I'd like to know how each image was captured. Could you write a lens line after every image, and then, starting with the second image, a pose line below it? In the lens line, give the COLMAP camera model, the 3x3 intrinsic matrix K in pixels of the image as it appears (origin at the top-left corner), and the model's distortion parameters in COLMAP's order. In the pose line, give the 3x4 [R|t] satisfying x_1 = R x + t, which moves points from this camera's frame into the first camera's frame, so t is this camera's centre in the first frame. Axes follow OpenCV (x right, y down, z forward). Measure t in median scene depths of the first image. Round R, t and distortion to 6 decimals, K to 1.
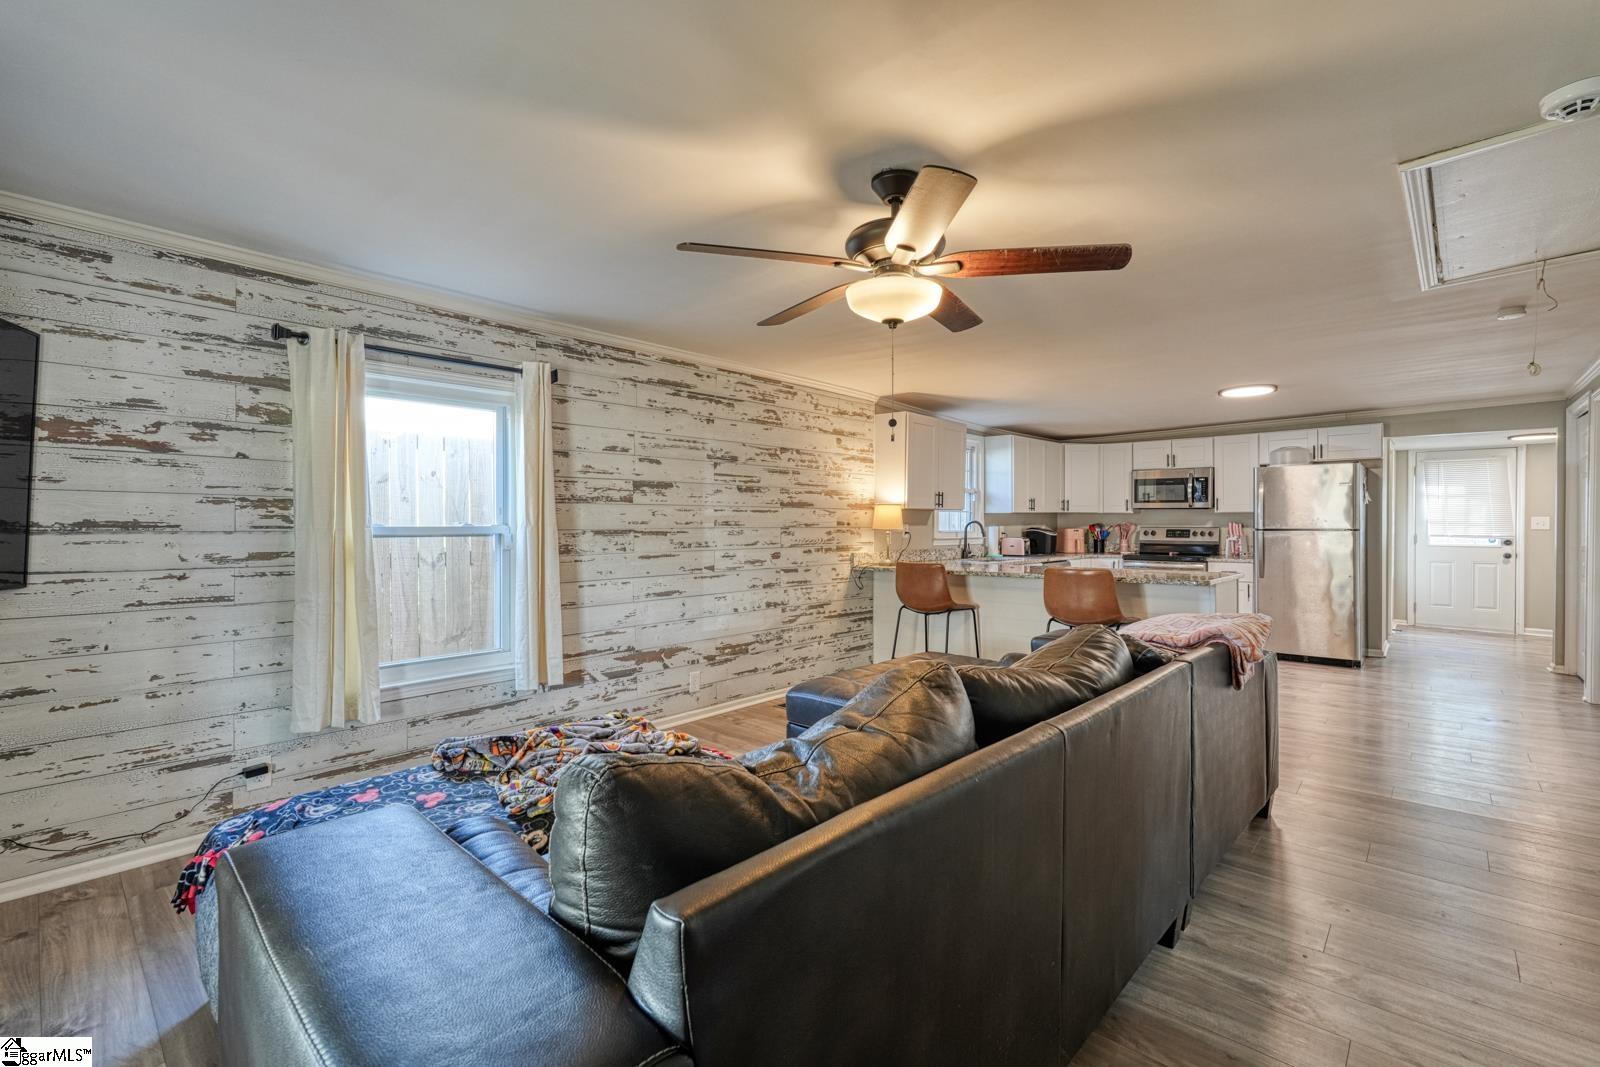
lens RADIAL K [[709.2, 0, 811.6], [0, 709.2, 526.0], [0, 0, 1]] dist [0.000226, 0.000315]
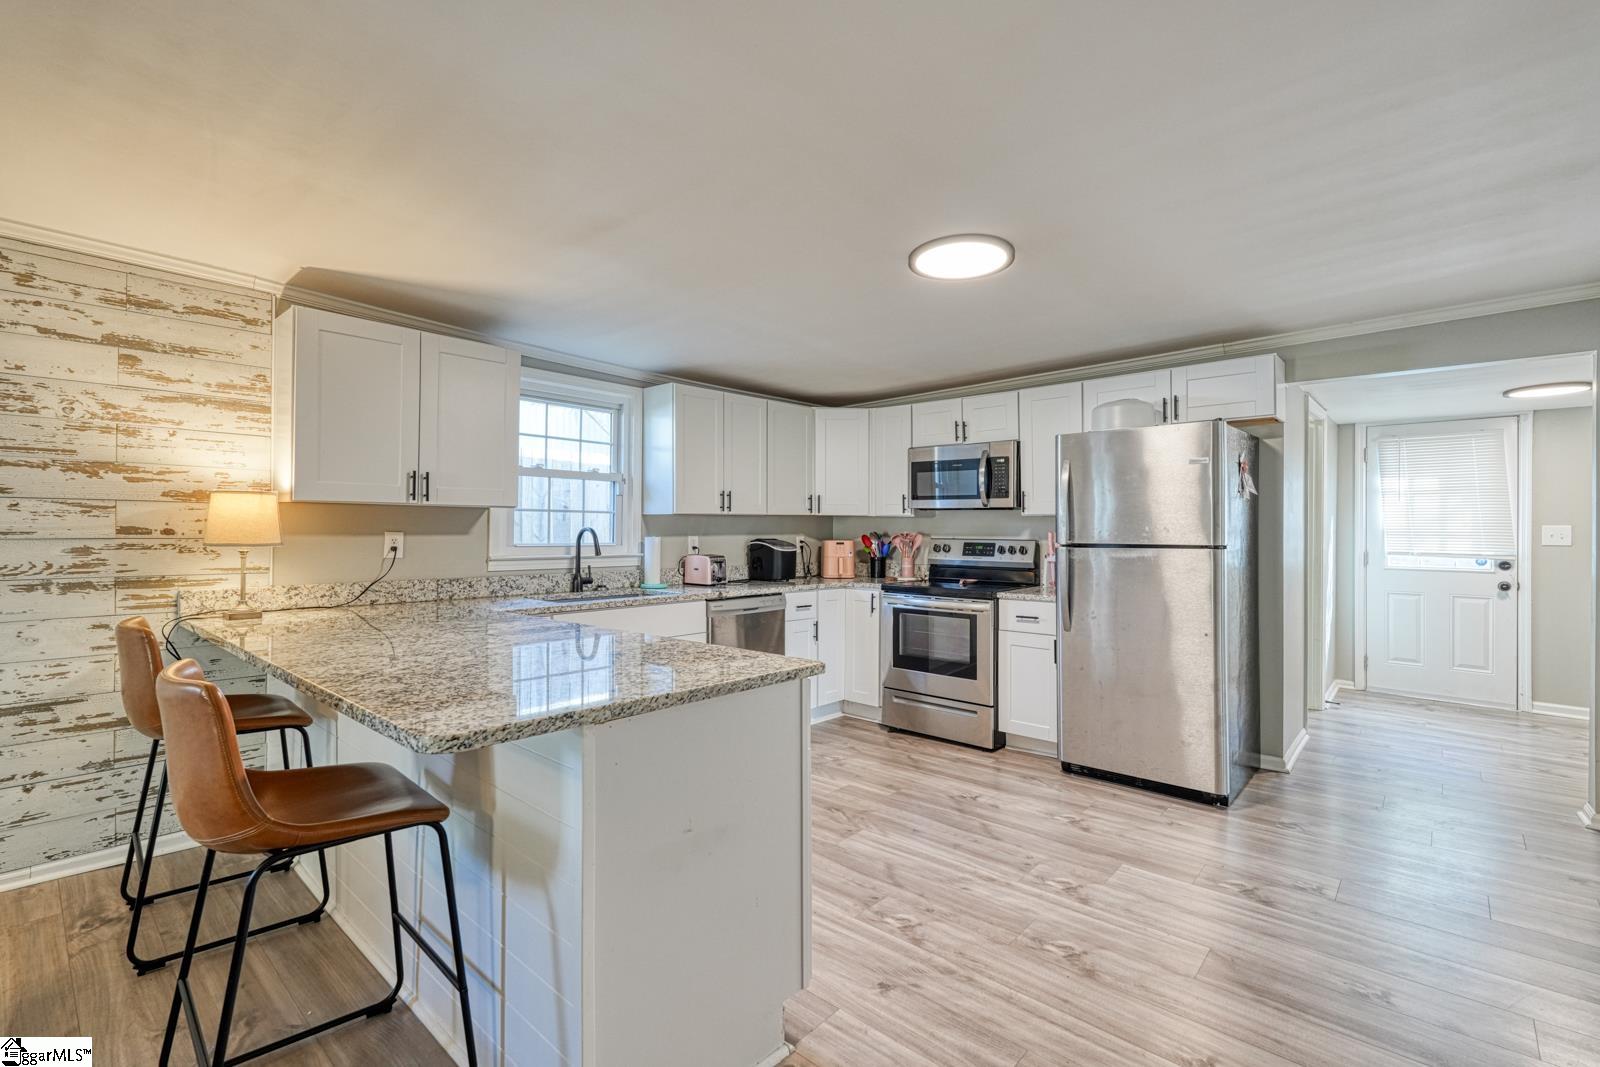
lens RADIAL K [[709.2, 0, 824.7], [0, 709.2, 524.7], [0, 0, 1]] dist [0.000226, 0.000315]
pose [[0.999963, 0.004089, 0.007509, 0.394193], [-0.003991, 0.999907, -0.013038, -0.002555], [-0.007562, 0.013007, 0.999887, 0.396237]]
